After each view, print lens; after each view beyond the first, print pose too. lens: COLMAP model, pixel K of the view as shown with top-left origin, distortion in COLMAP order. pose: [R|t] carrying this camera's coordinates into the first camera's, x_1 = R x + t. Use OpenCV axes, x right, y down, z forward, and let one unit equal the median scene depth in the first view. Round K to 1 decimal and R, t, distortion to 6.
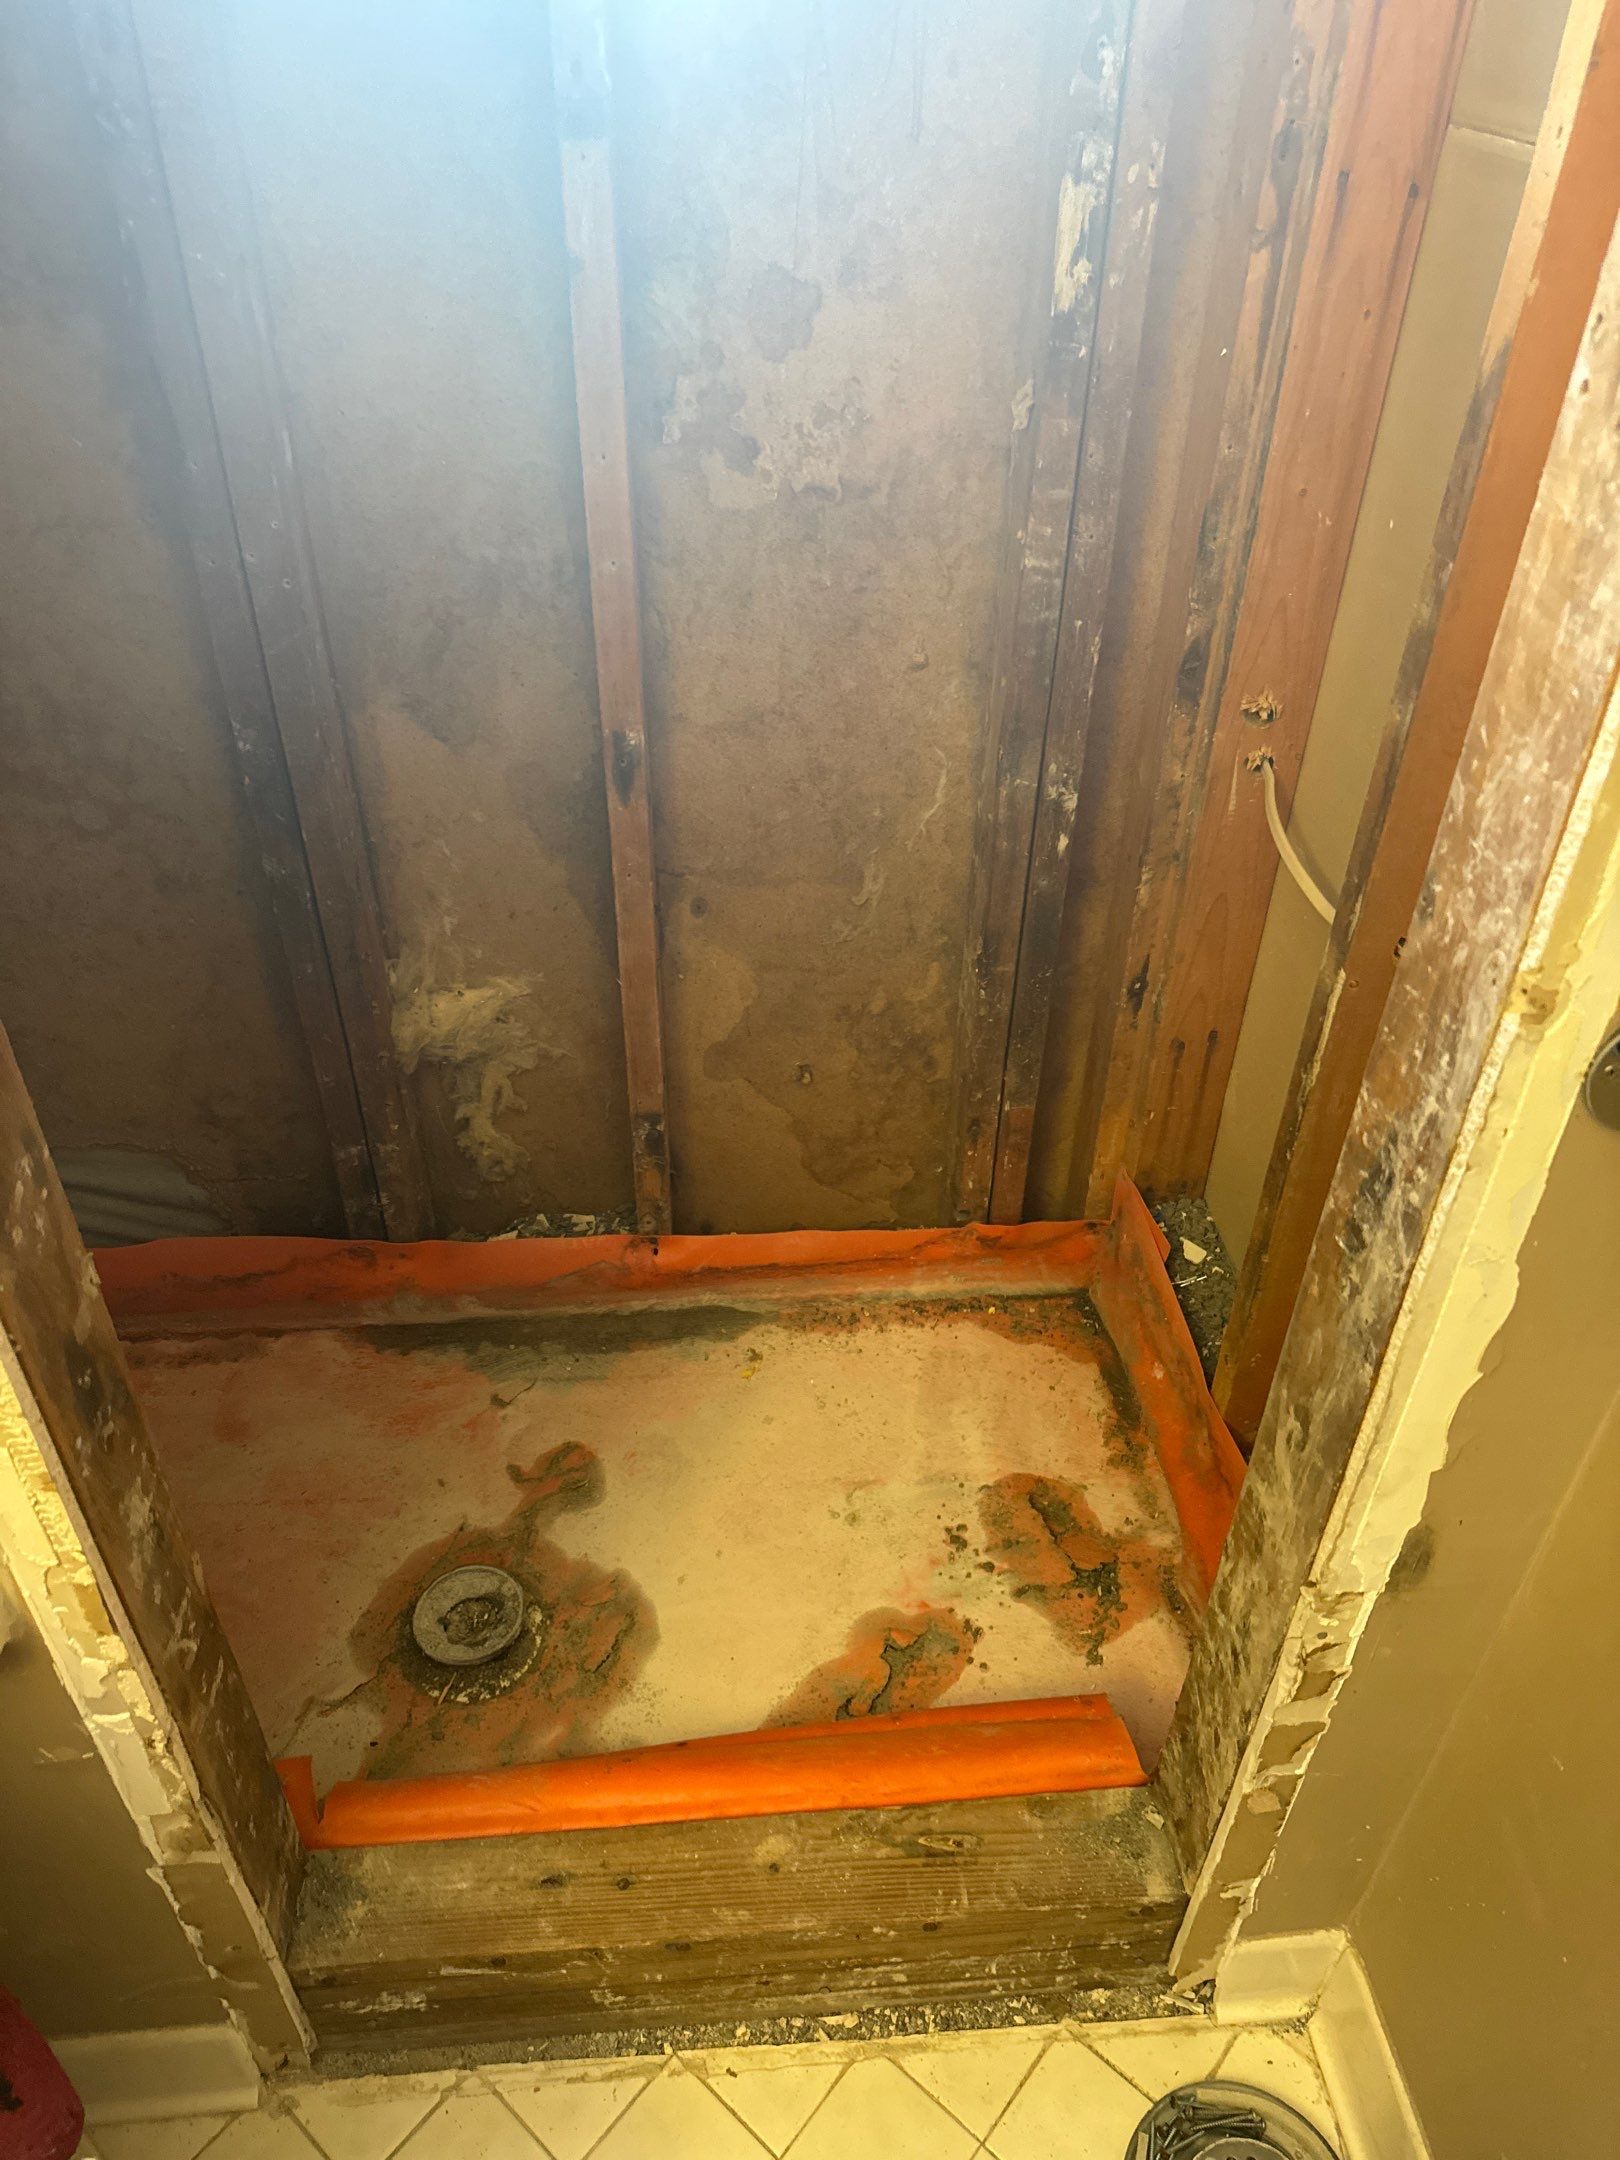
lens RADIAL K [[1510.9, 0, 795.8], [0, 1510.9, 1073.8], [0, 0, 1]] dist [0.125428, -0.208604]
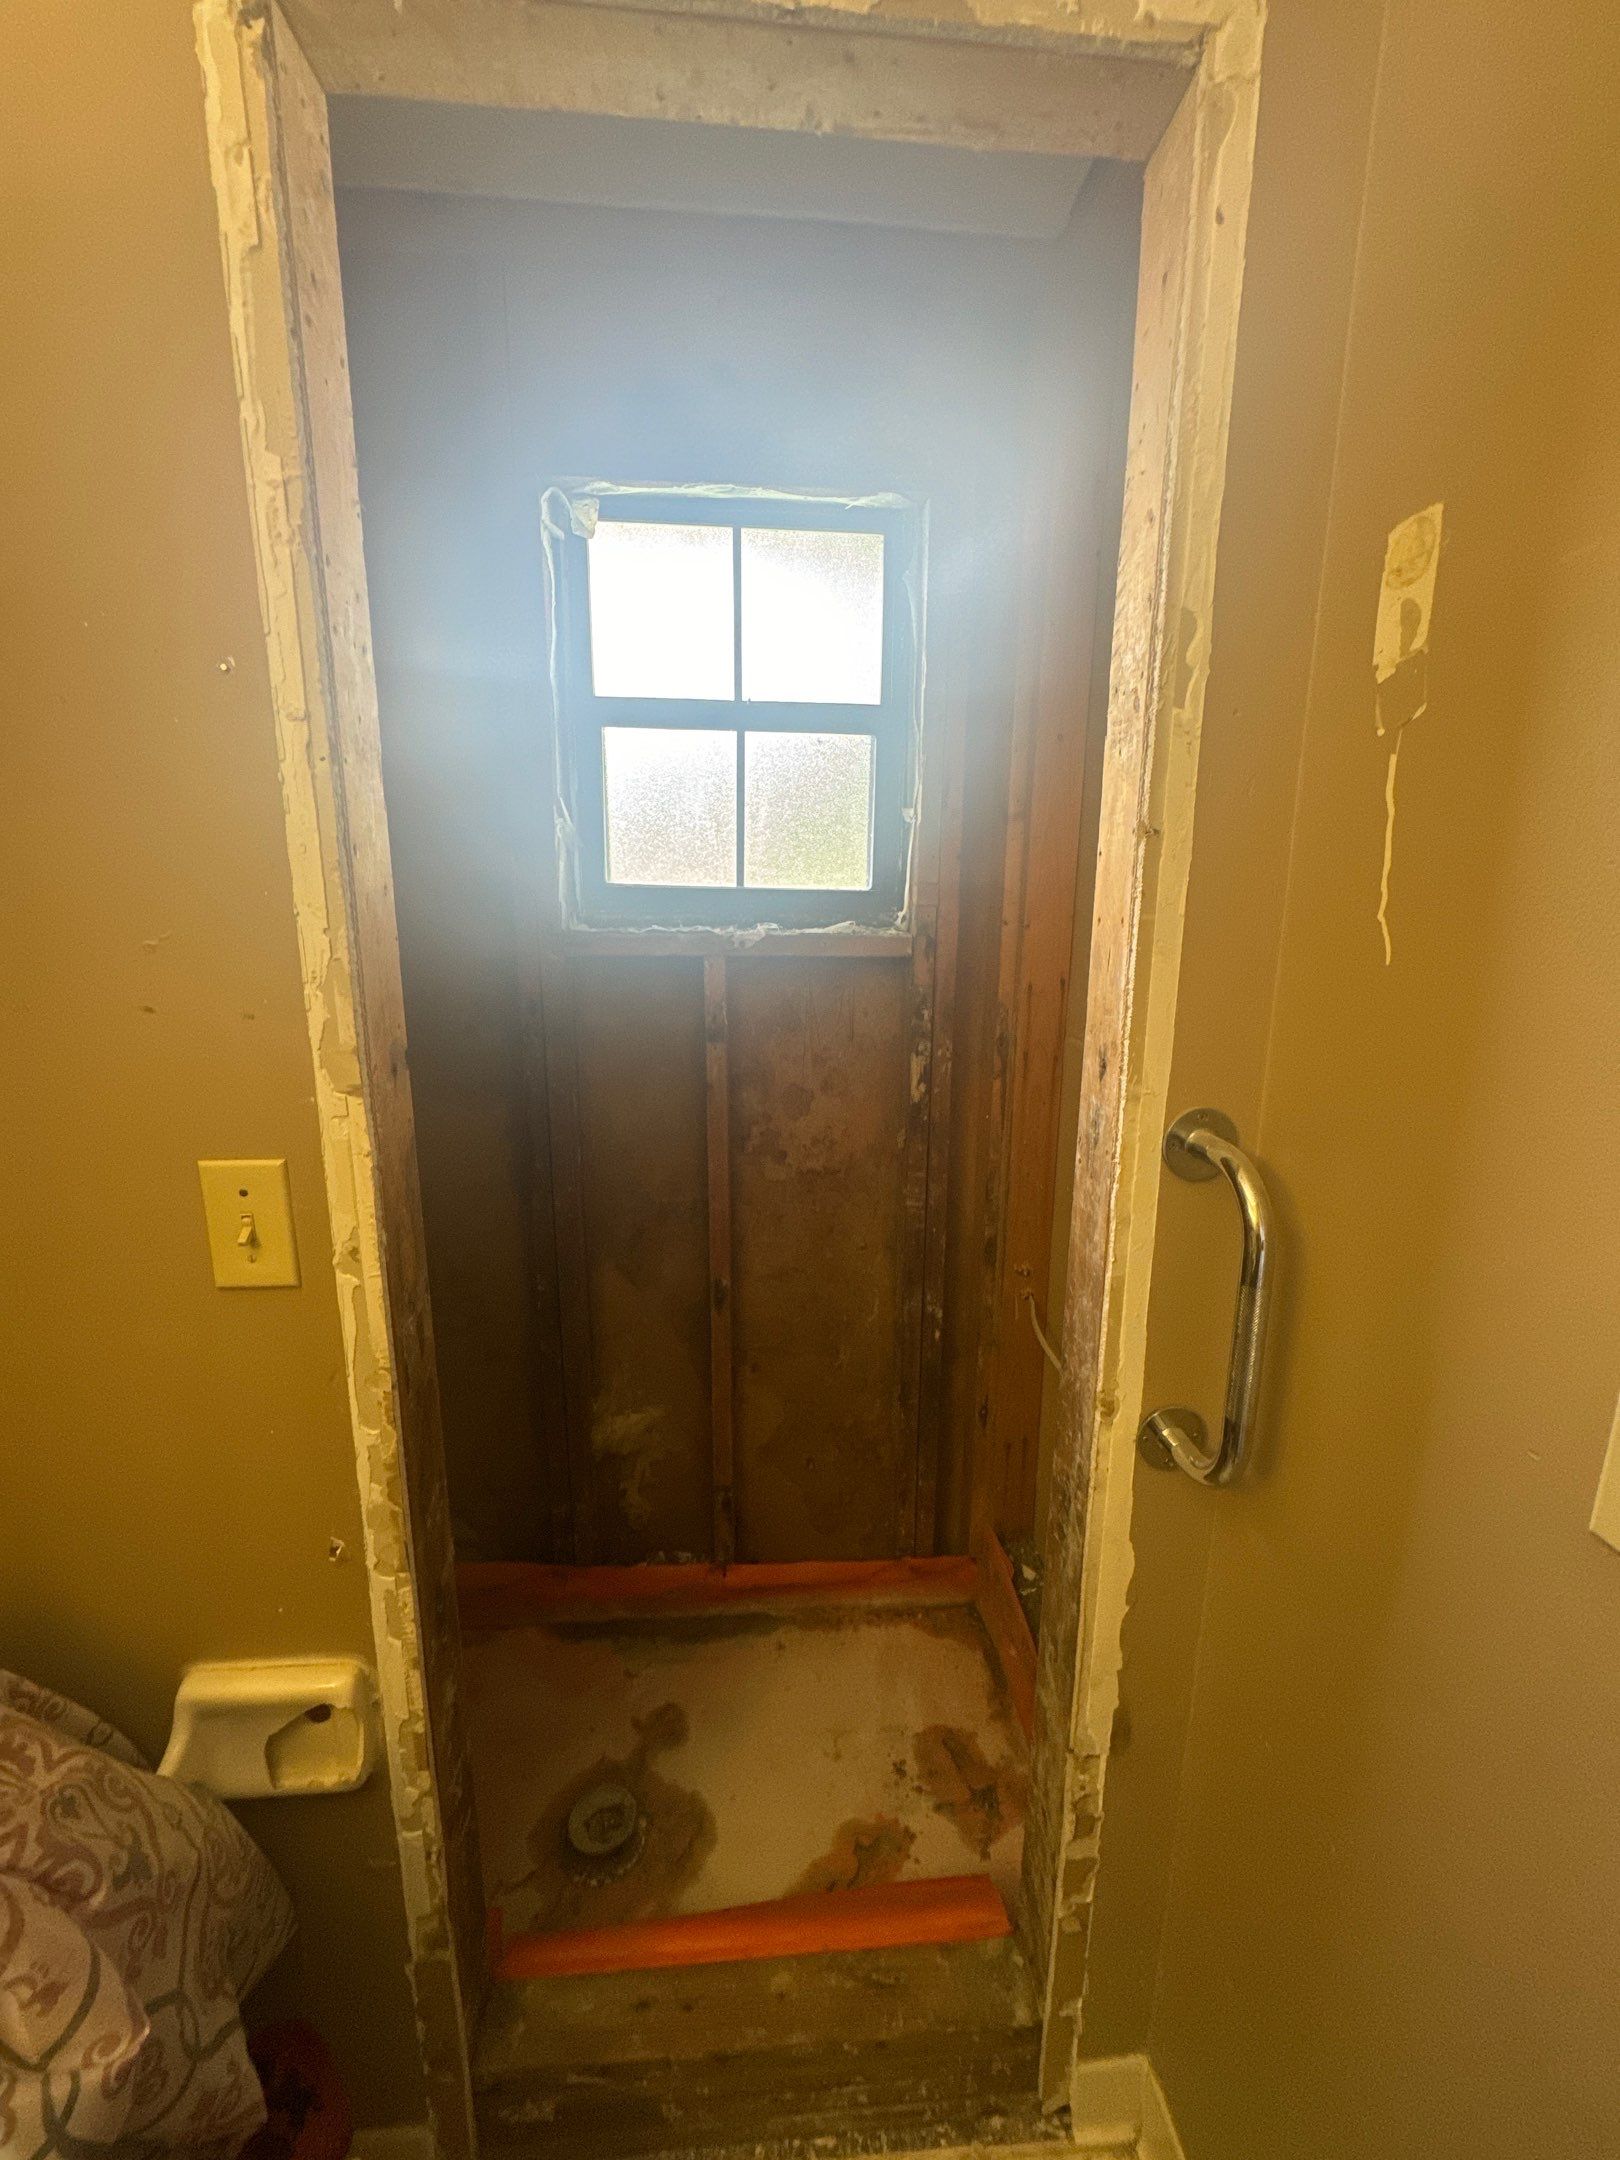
lens RADIAL K [[859.6, 0, 812.1], [0, 859.6, 1076.5], [0, 0, 1]] dist [-0.002445, 0.000423]
pose [[0.999957, -0.002834, -0.008811, 0.024016], [-0.001214, 0.903586, -0.428405, 0.028334], [0.009176, 0.428397, 0.903544, -0.185372]]
